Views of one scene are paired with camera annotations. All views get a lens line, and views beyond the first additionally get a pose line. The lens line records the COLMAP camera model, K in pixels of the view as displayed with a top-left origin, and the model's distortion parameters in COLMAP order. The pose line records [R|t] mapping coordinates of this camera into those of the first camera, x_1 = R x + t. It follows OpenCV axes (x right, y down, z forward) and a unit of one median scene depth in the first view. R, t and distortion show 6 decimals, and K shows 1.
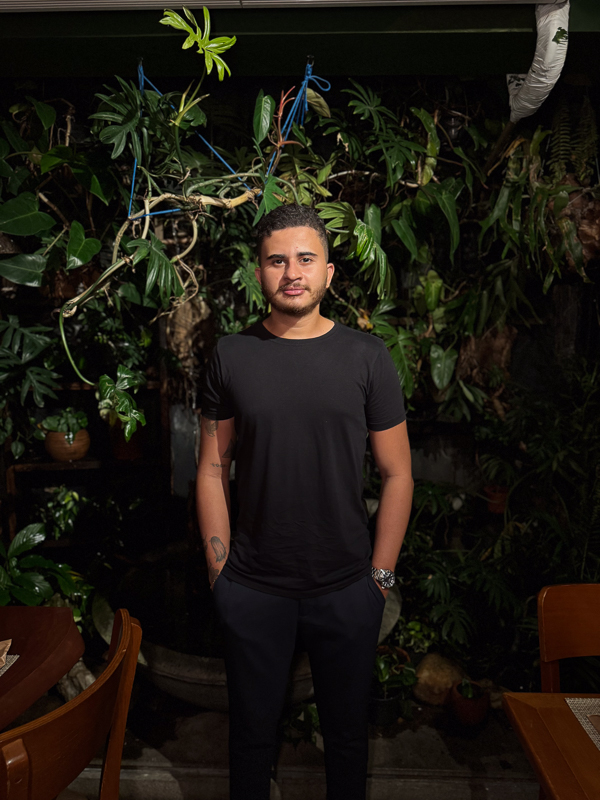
lens RADIAL K [[570.5, 0, 299.0], [0, 570.5, 397.5], [0, 0, 1]] dist [0.000124, -0.003779]
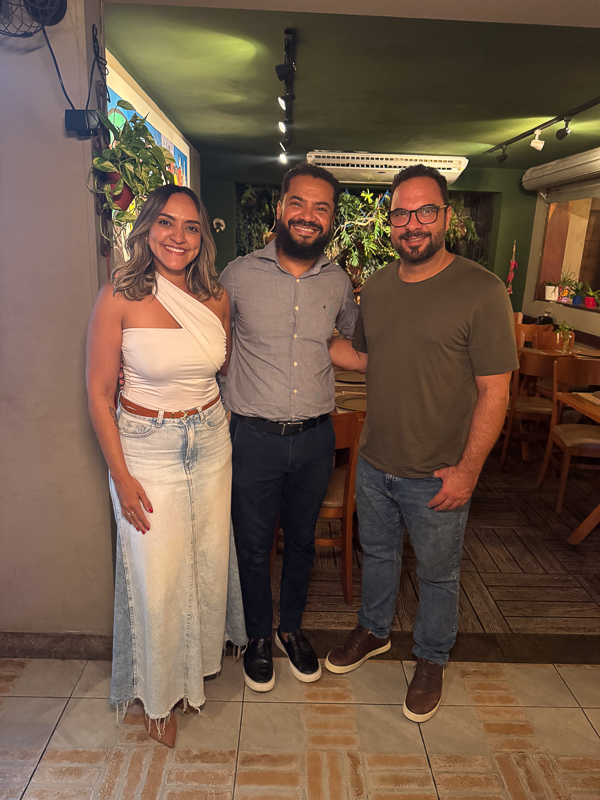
lens RADIAL K [[568.7, 0, 300.0], [0, 568.7, 400.0], [0, 0, 1]] dist [-0.004331, -0.001365]
pose [[0.996908, -0.007306, 0.078238, -0.837327], [-0.002251, 0.992604, 0.121380, 0.372227], [-0.078546, -0.121180, 0.989518, -2.832574]]
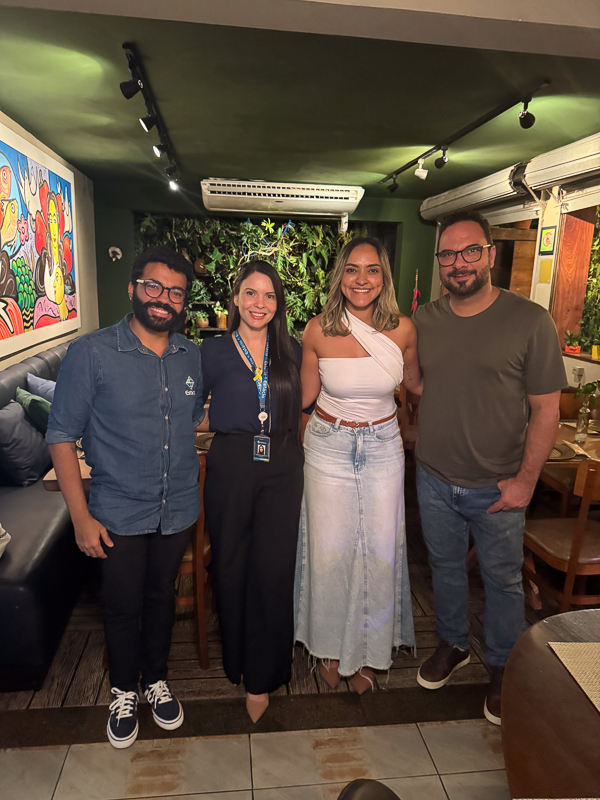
lens RADIAL K [[568.0, 0, 300.0], [0, 568.0, 404.9], [0, 0, 1]] dist [0.026508, -0.037889]
pose [[0.982942, -0.031736, 0.181157, -0.613047], [0.017573, 0.996699, 0.079258, 0.364426], [-0.183074, -0.074722, 0.980255, -2.750541]]
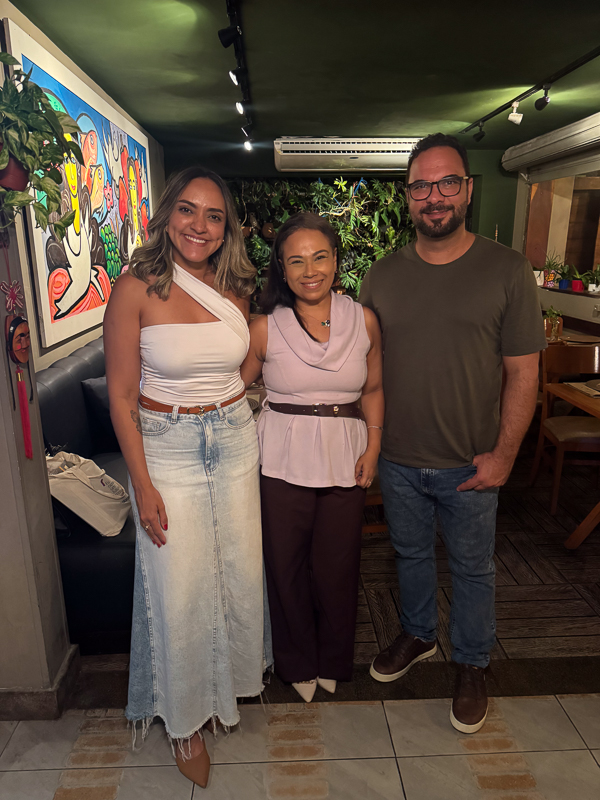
lens RADIAL K [[566.6, 0, 301.2], [0, 566.6, 405.0], [0, 0, 1]] dist [-0.002216, -0.000713]
pose [[0.994234, -0.052660, 0.093415, -0.751045], [0.039811, 0.990121, 0.134444, 0.377245], [-0.099572, -0.129950, 0.986508, -2.672539]]
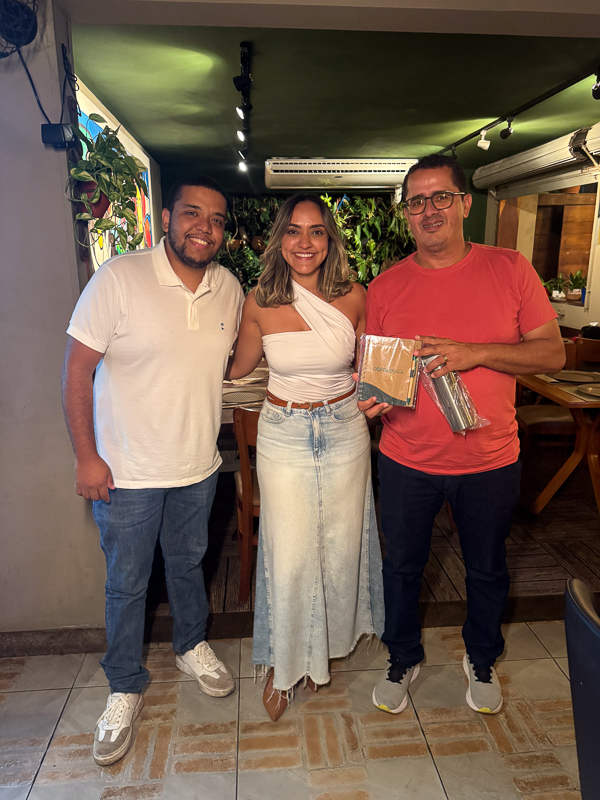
lens RADIAL K [[566.8, 0, 300.3], [0, 566.8, 400.9], [0, 0, 1]] dist [-0.002747, -0.001029]
pose [[0.989157, -0.064349, 0.132016, -0.858914], [0.049604, 0.992459, 0.112090, 0.401269], [-0.138233, -0.104326, 0.984890, -2.901003]]
